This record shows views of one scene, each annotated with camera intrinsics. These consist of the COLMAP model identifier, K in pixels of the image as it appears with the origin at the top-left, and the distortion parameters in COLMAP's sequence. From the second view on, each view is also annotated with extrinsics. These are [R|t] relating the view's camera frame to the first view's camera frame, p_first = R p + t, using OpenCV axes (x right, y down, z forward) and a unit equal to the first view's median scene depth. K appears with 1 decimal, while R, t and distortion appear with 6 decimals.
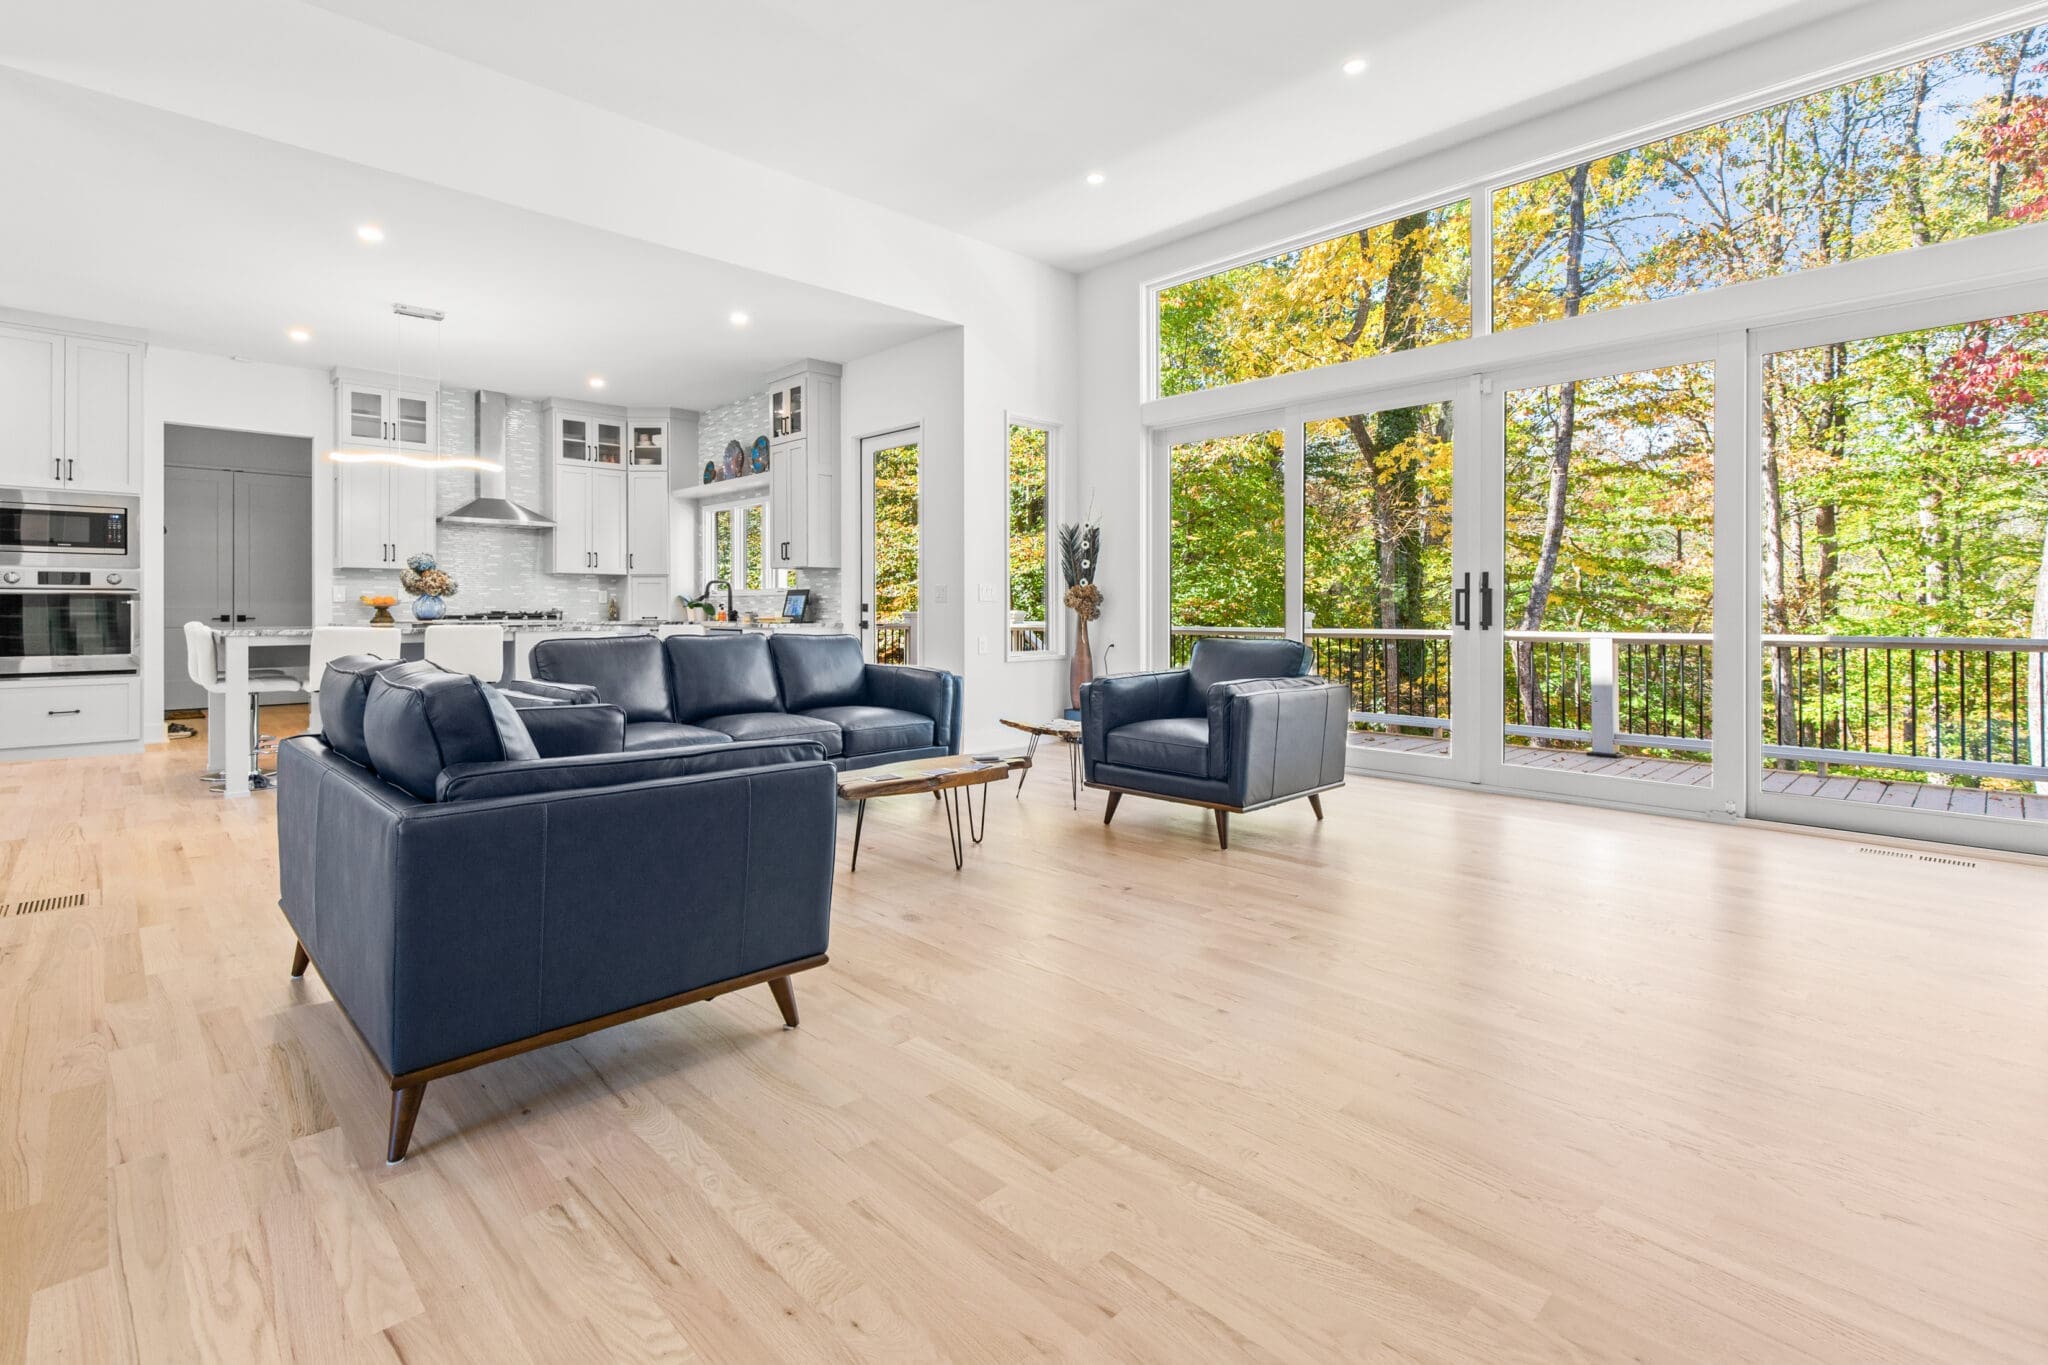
lens RADIAL K [[948.5, 0, 1025.2], [0, 948.5, 621.2], [0, 0, 1]] dist [0.004993, 0.000659]
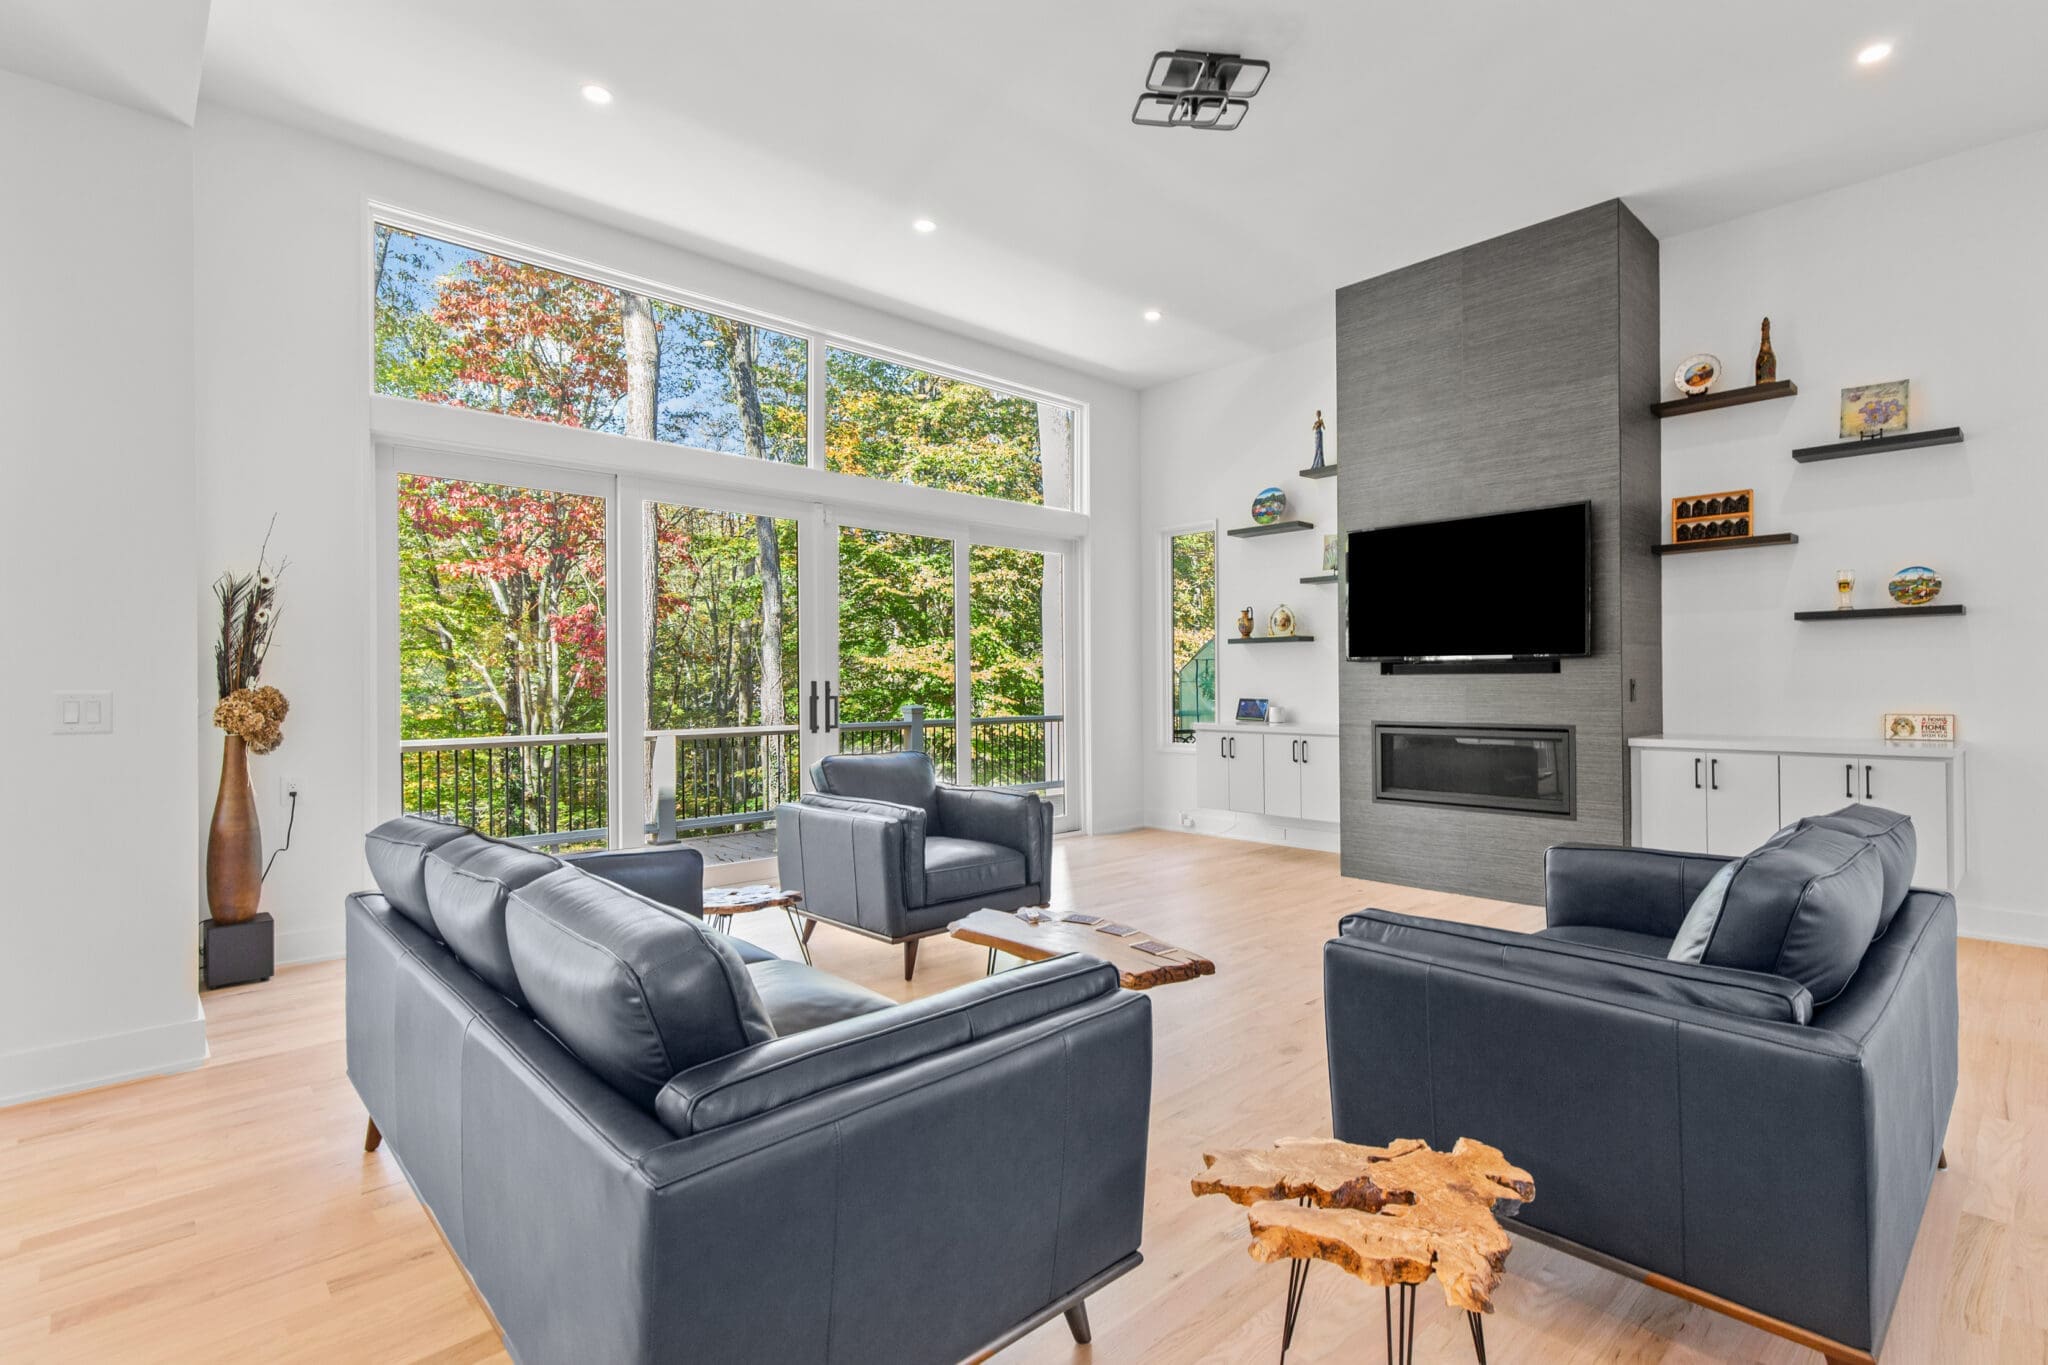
lens RADIAL K [[991.9, 0, 1024.0], [0, 991.9, 682.5], [0, 0, 1]] dist [-0.000374, -0.000467]
pose [[0.023660, 0.002293, 0.999717, -0.473227], [0.017781, 0.999838, -0.002714, -0.029125], [-0.999562, 0.017841, 0.023616, 0.508052]]
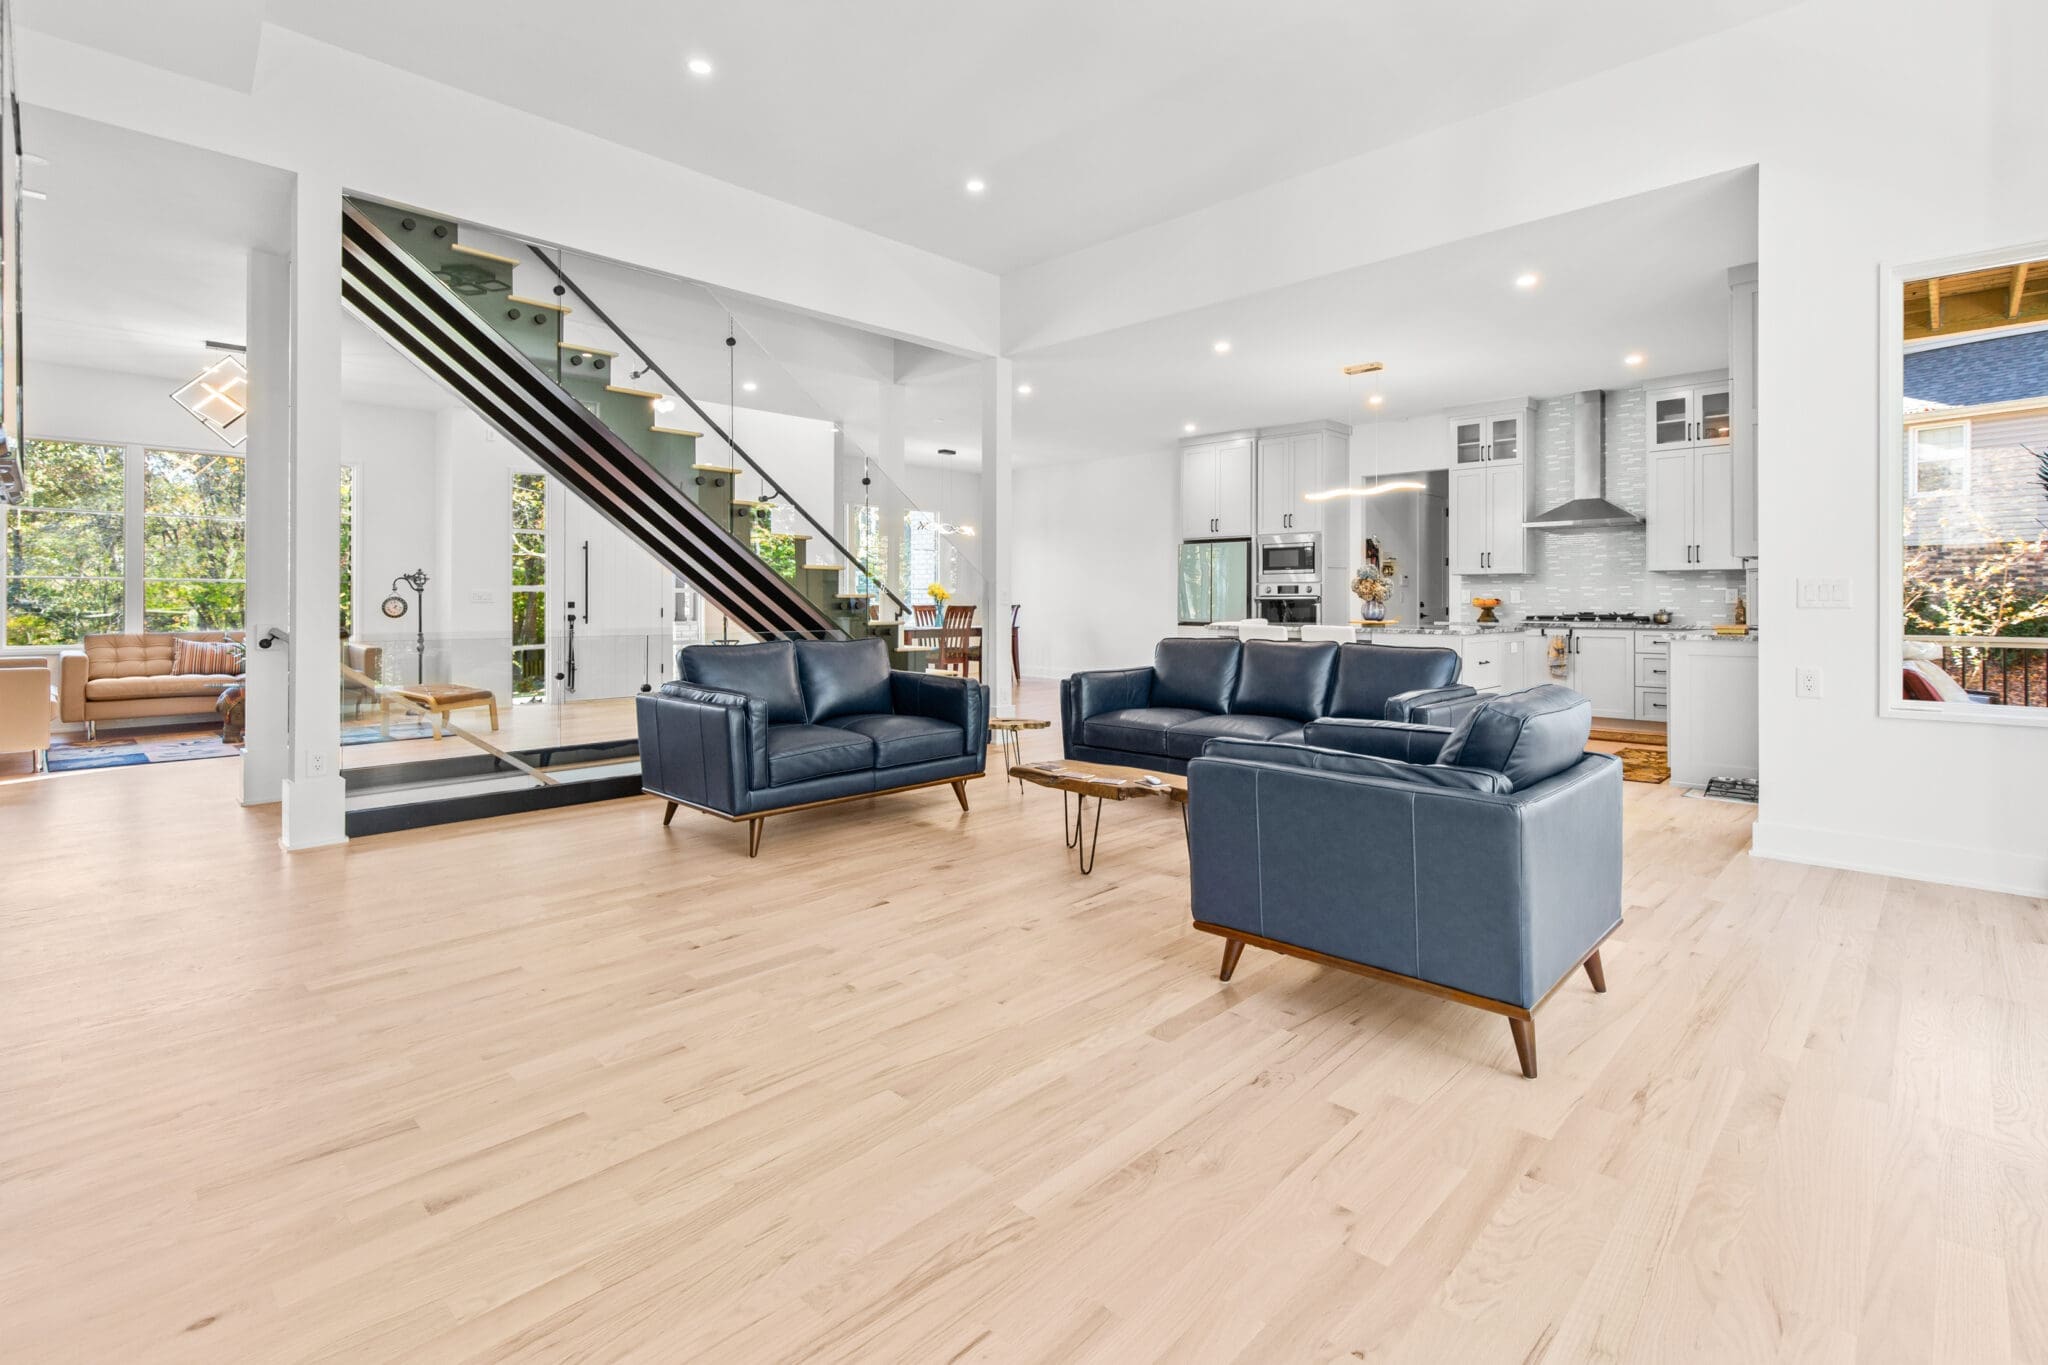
lens RADIAL K [[965.1, 0, 1030.0], [0, 965.1, 597.6], [0, 0, 1]] dist [0.009682, -0.000020]
pose [[0.042559, -0.003425, -0.999088, 0.479994], [-0.011348, 0.999928, -0.003911, -0.017303], [0.999030, 0.011504, 0.042517, 0.426397]]
